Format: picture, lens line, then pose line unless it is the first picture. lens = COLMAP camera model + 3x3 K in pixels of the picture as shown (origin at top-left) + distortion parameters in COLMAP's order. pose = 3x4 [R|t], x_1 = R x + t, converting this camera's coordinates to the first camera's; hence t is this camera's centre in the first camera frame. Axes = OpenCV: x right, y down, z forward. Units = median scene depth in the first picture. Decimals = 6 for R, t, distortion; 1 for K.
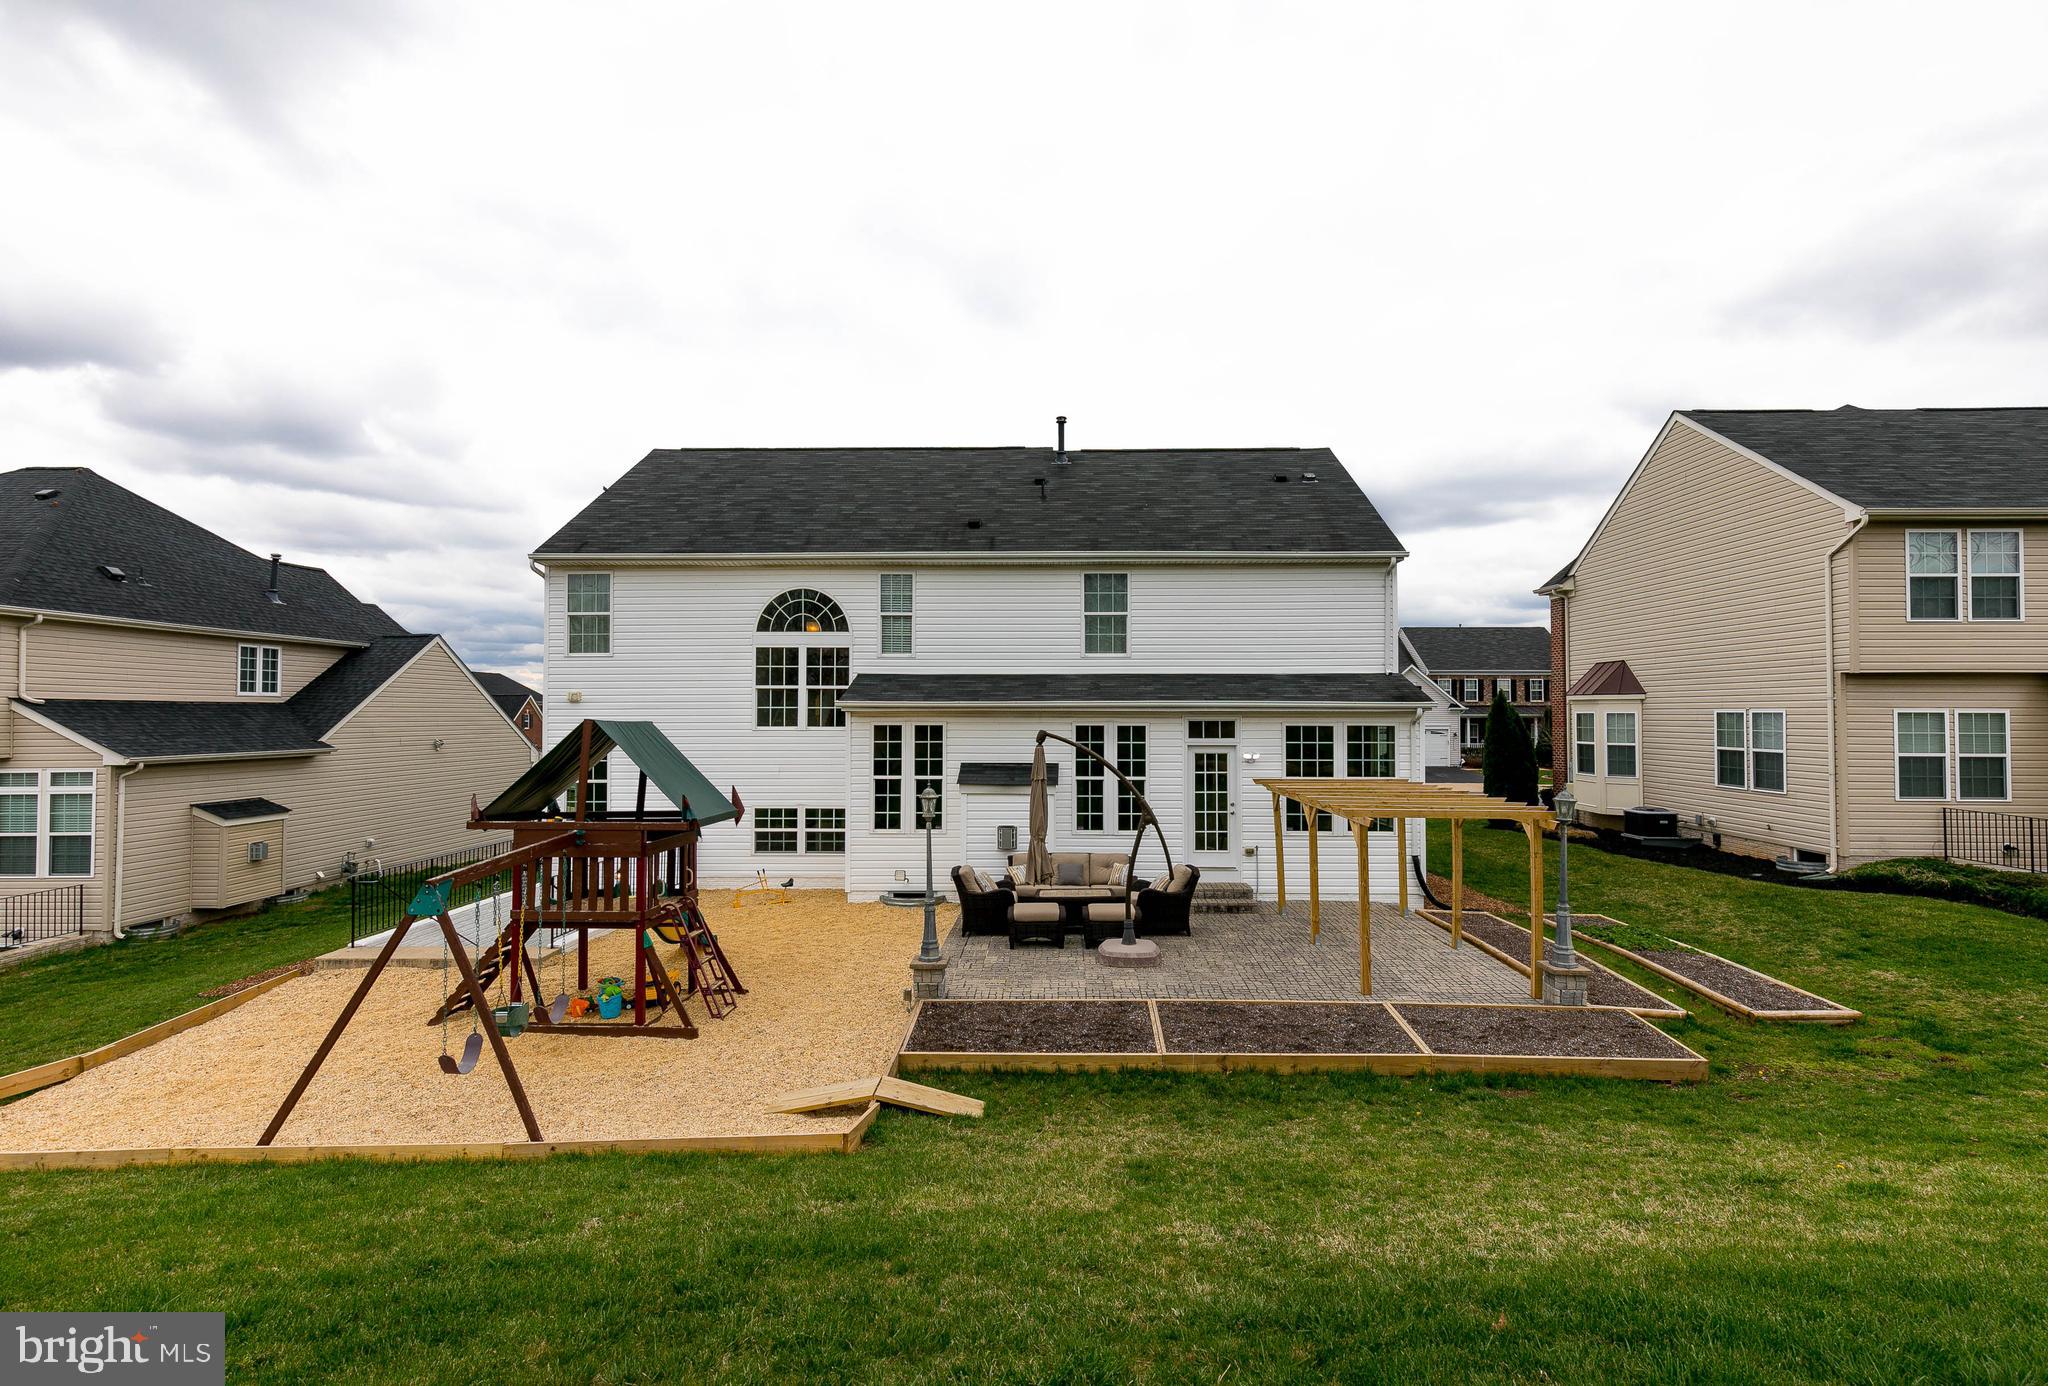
lens RADIAL K [[946.3, 0, 1055.3], [0, 946.3, 693.5], [0, 0, 1]] dist [0.007001, 0.000352]
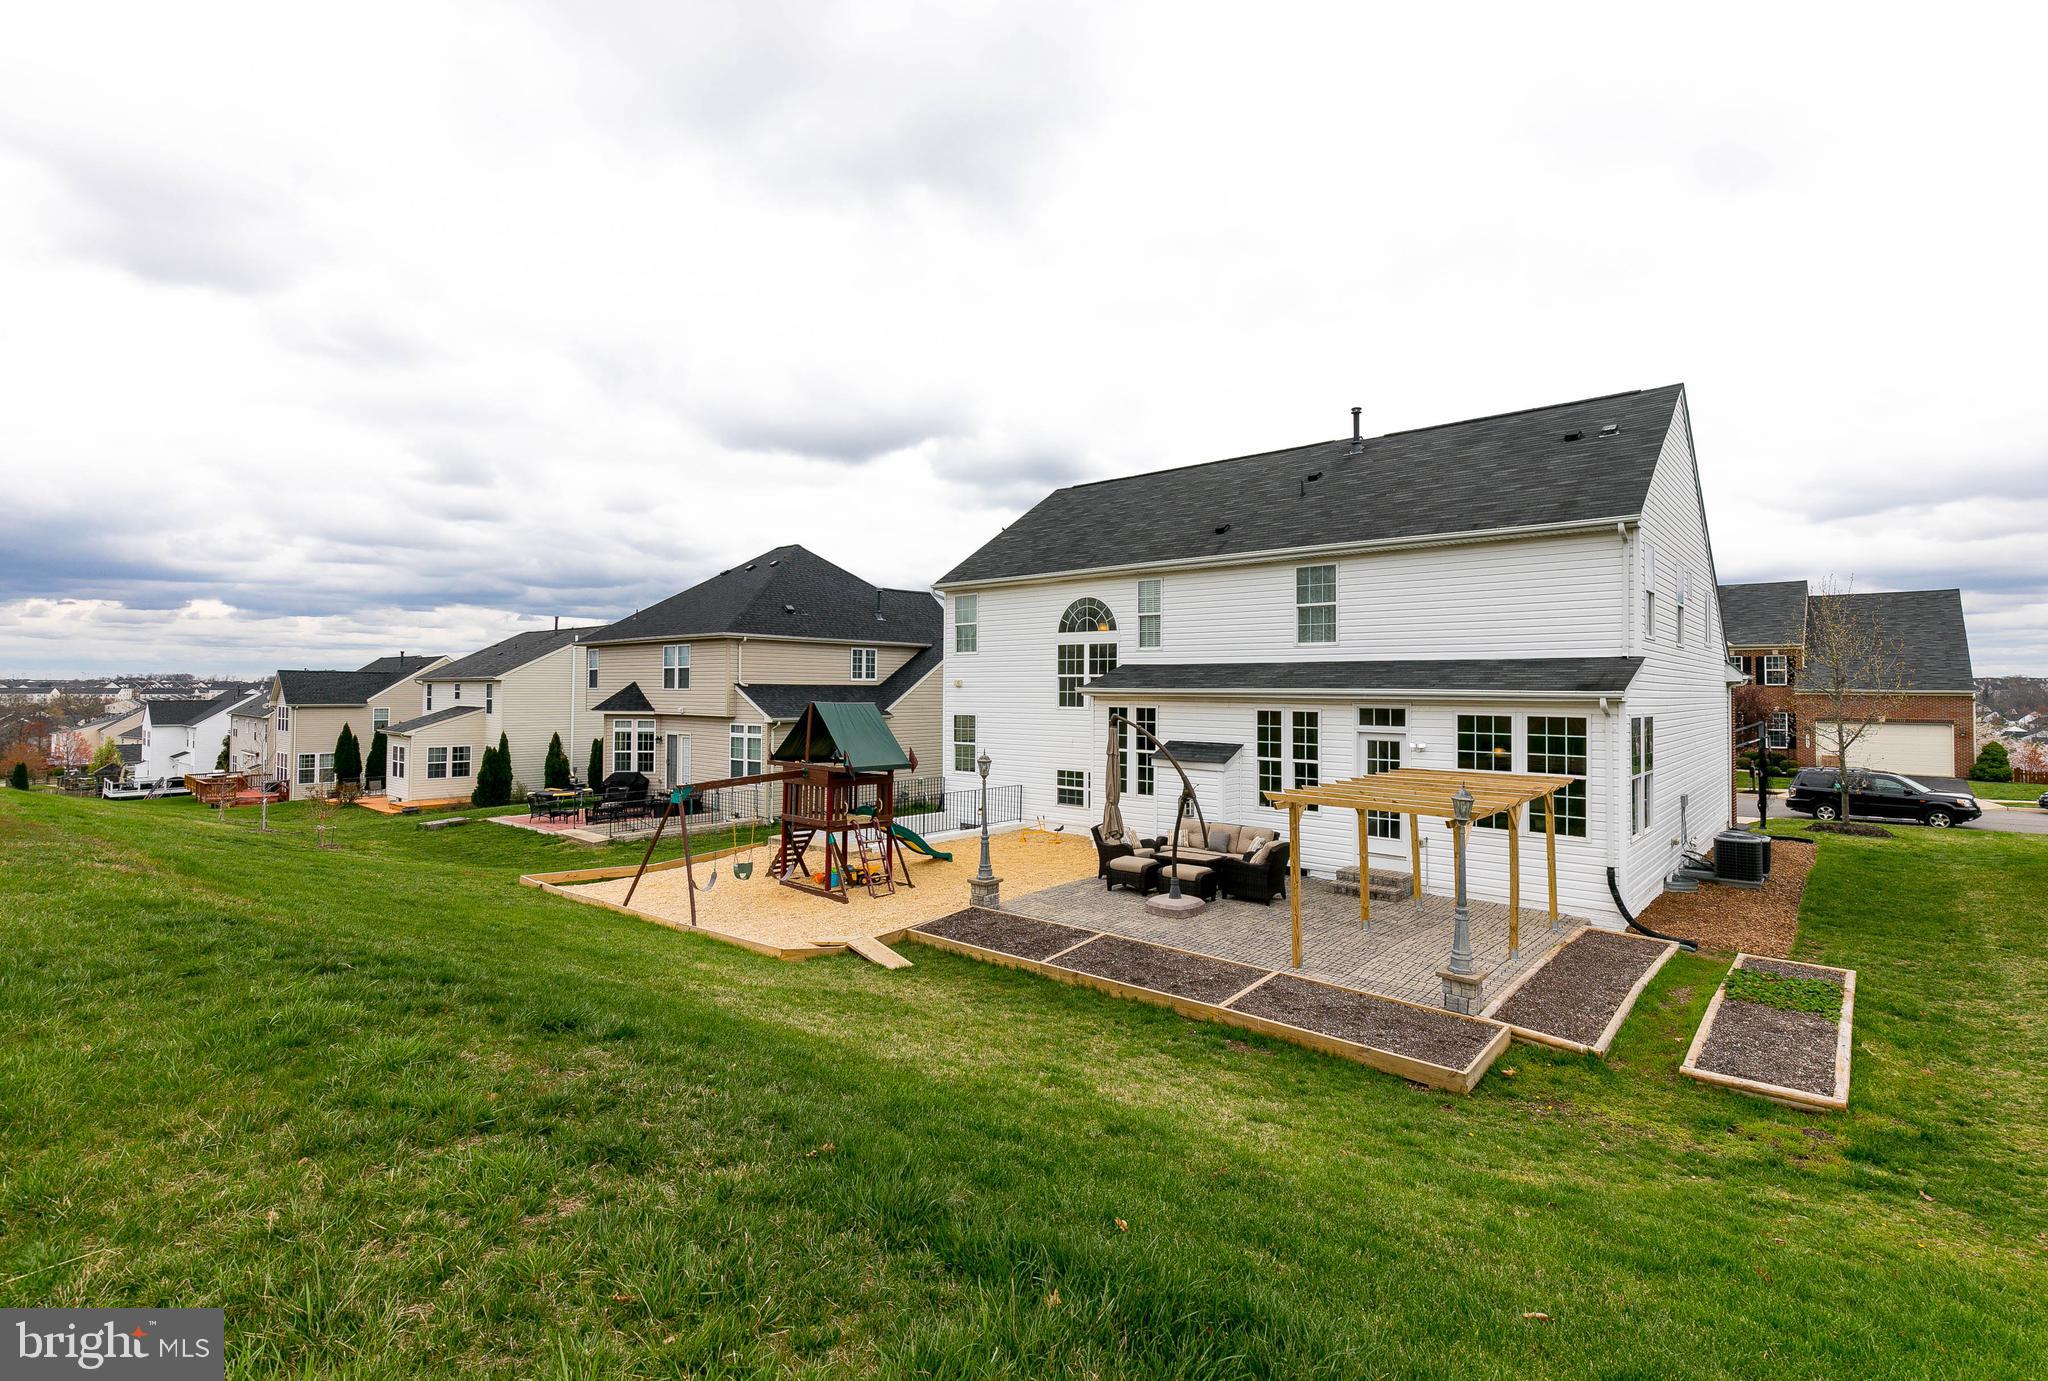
lens RADIAL K [[946.3, 0, 1055.3], [0, 946.3, 691.0], [0, 0, 1]] dist [0.007001, 0.000352]
pose [[0.772990, 0.006142, -0.634388, 0.500263], [0.008045, 0.999778, 0.019483, -0.011336], [0.634367, -0.020164, 0.772769, 0.002867]]
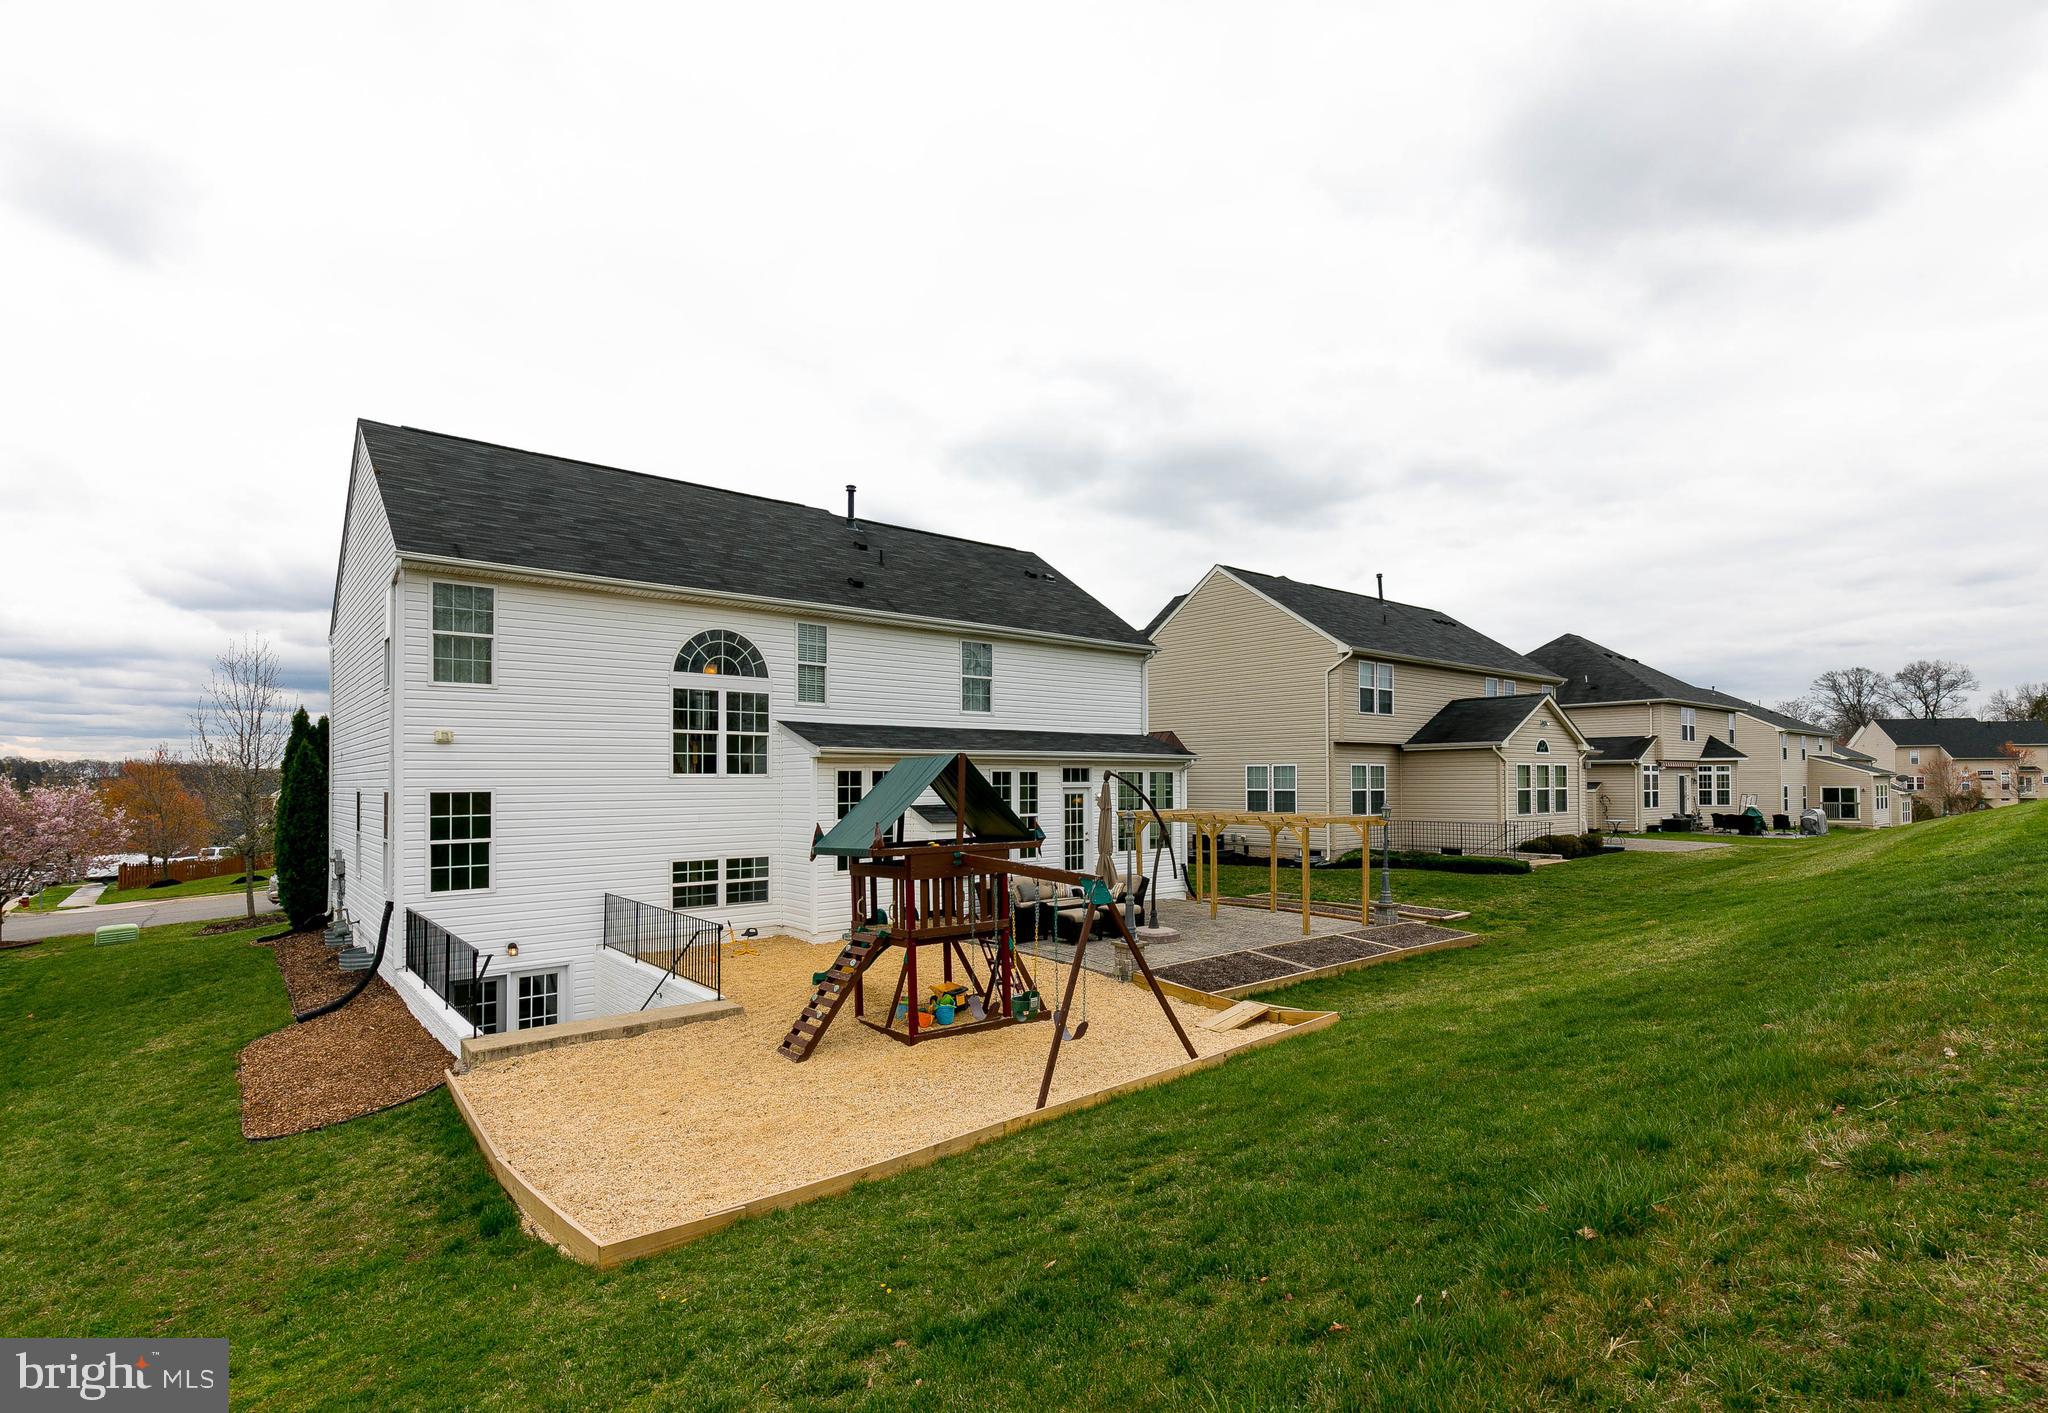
lens RADIAL K [[957.4, 0, 1064.9], [0, 957.4, 769.2], [0, 0, 1]] dist [0.001831, 0.000048]
pose [[0.746410, 0.003461, 0.665477, -0.656340], [-0.008486, 0.999955, 0.004318, 0.023214], [-0.665432, -0.008870, 0.746406, 0.046959]]
